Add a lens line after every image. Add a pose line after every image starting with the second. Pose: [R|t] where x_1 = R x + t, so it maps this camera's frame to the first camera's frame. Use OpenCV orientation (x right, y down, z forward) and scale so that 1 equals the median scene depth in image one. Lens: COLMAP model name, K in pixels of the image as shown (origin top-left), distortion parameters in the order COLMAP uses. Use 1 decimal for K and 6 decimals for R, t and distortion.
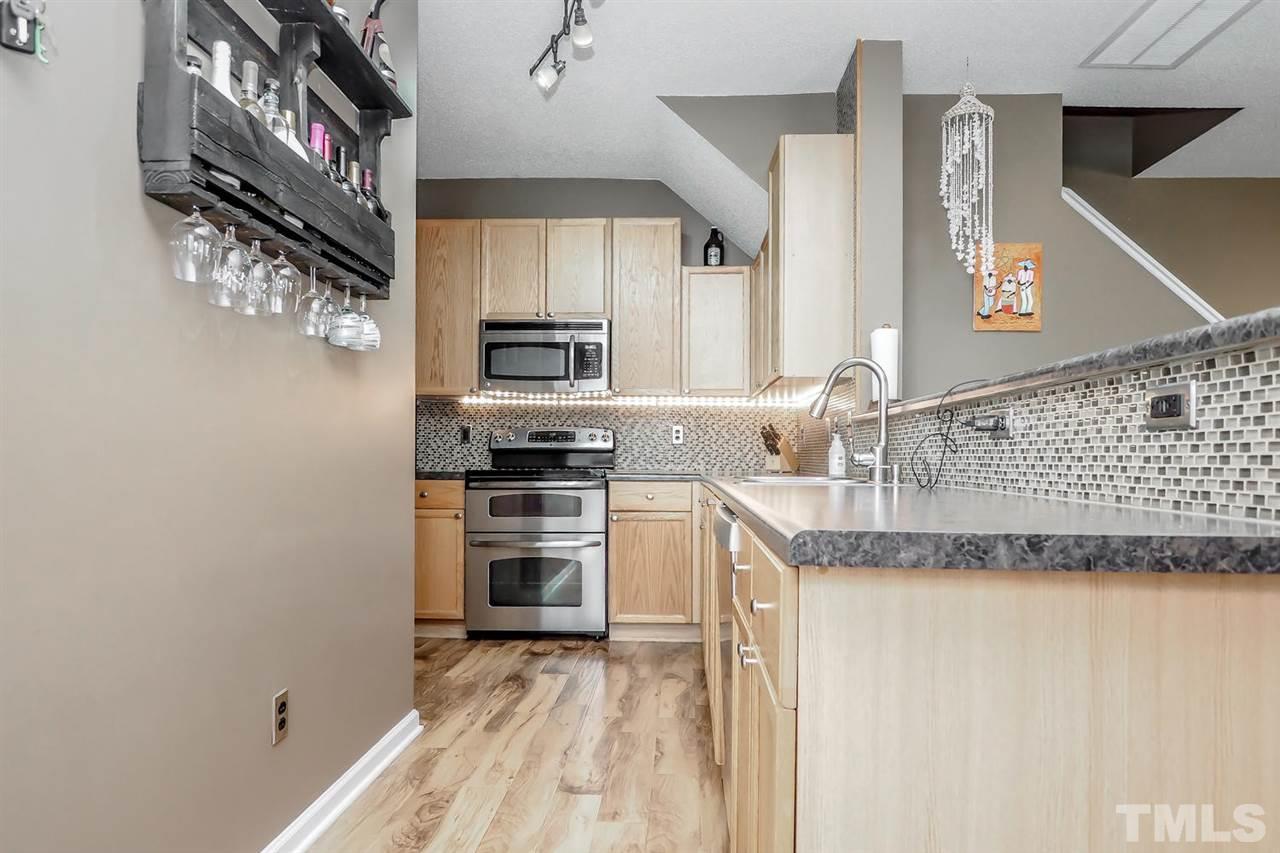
lens RADIAL K [[708.4, 0, 642.1], [0, 708.4, 449.9], [0, 0, 1]] dist [-0.015139, -0.001252]
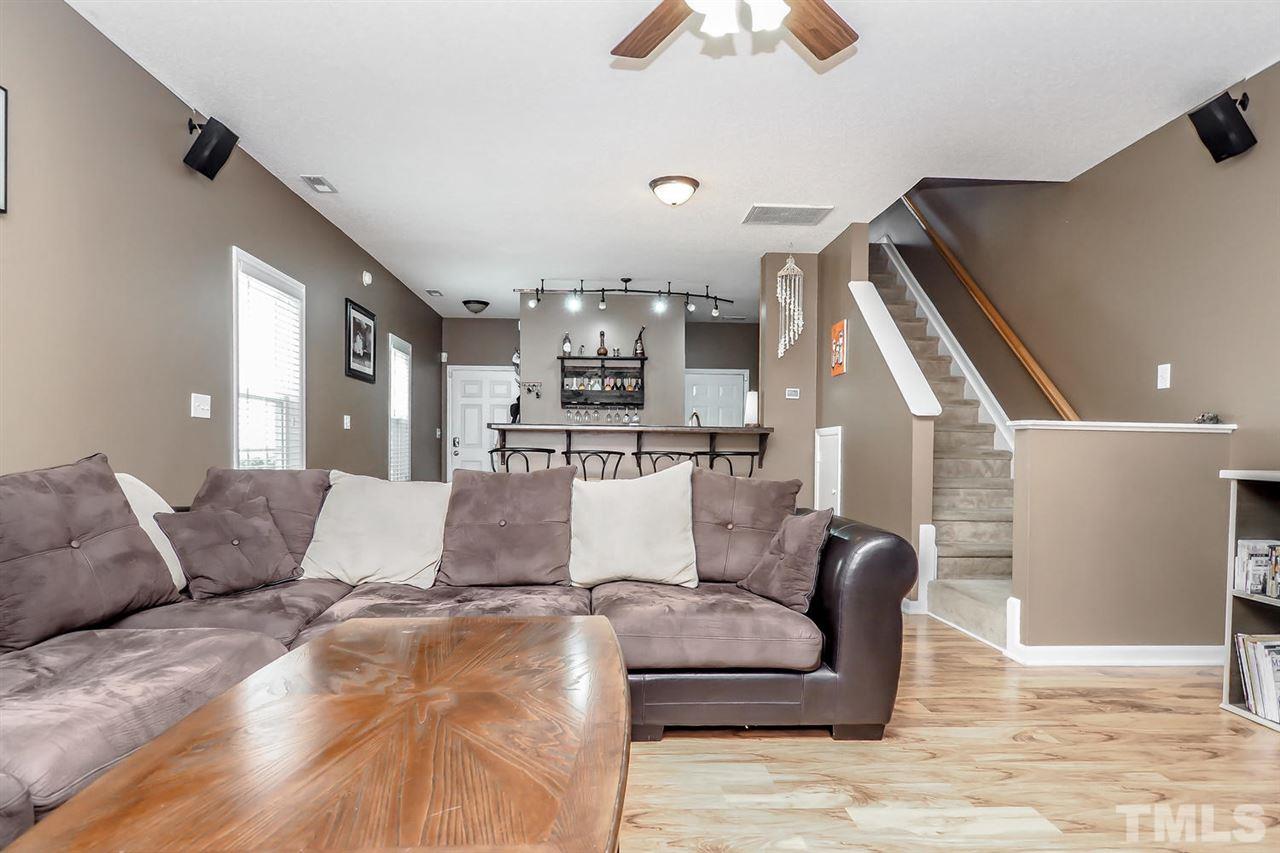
lens RADIAL K [[708.4, 0, 642.1], [0, 708.4, 449.9], [0, 0, 1]] dist [-0.015139, -0.001252]
pose [[0.088328, -0.002701, -0.996088, 2.156095], [-0.020383, 0.999782, -0.004518, 0.025763], [0.995883, 0.020702, 0.088253, 0.394628]]
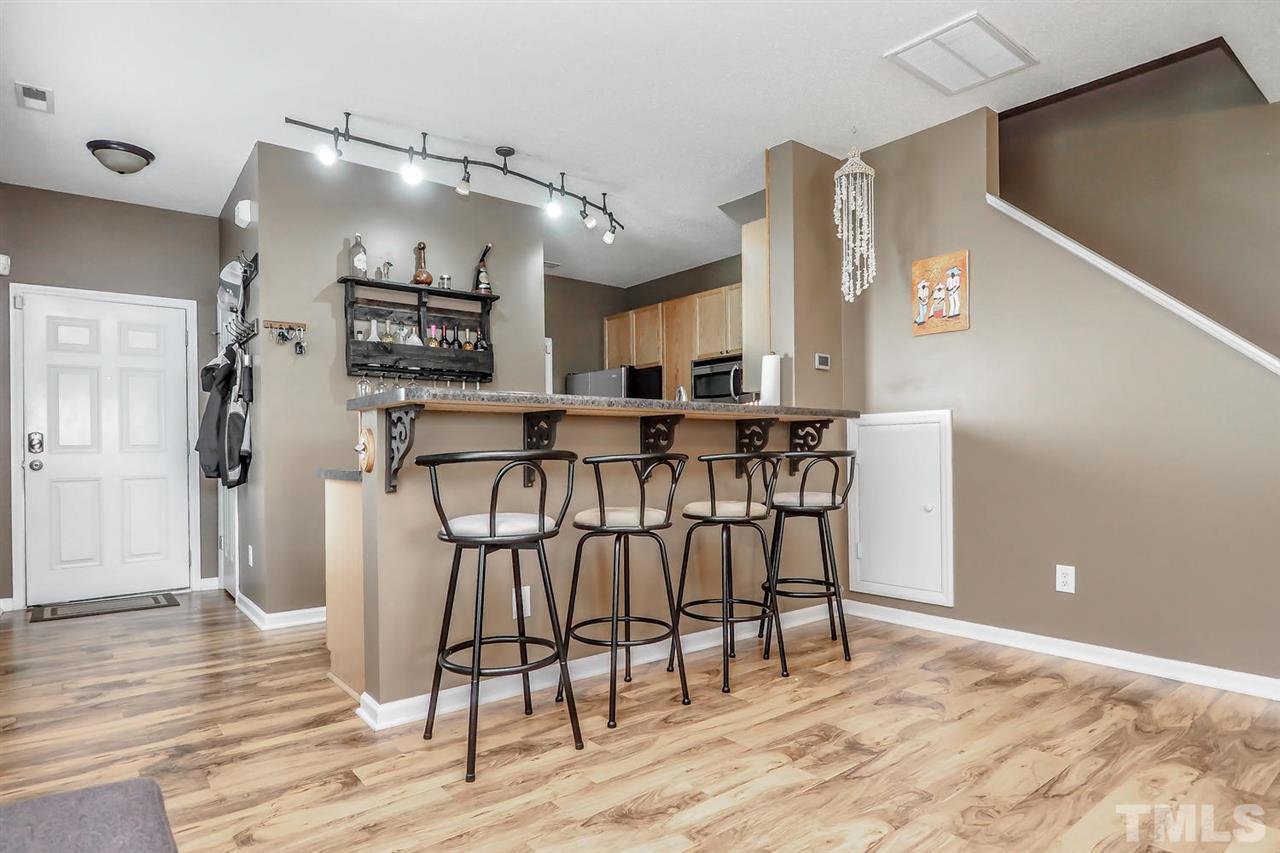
lens RADIAL K [[708.4, 0, 642.1], [0, 708.4, 449.9], [0, 0, 1]] dist [-0.015139, -0.001252]
pose [[0.656252, -0.008693, -0.754492, 1.061039], [0.002287, 0.999952, -0.009532, 0.028077], [0.754539, 0.004530, 0.656240, -0.102409]]
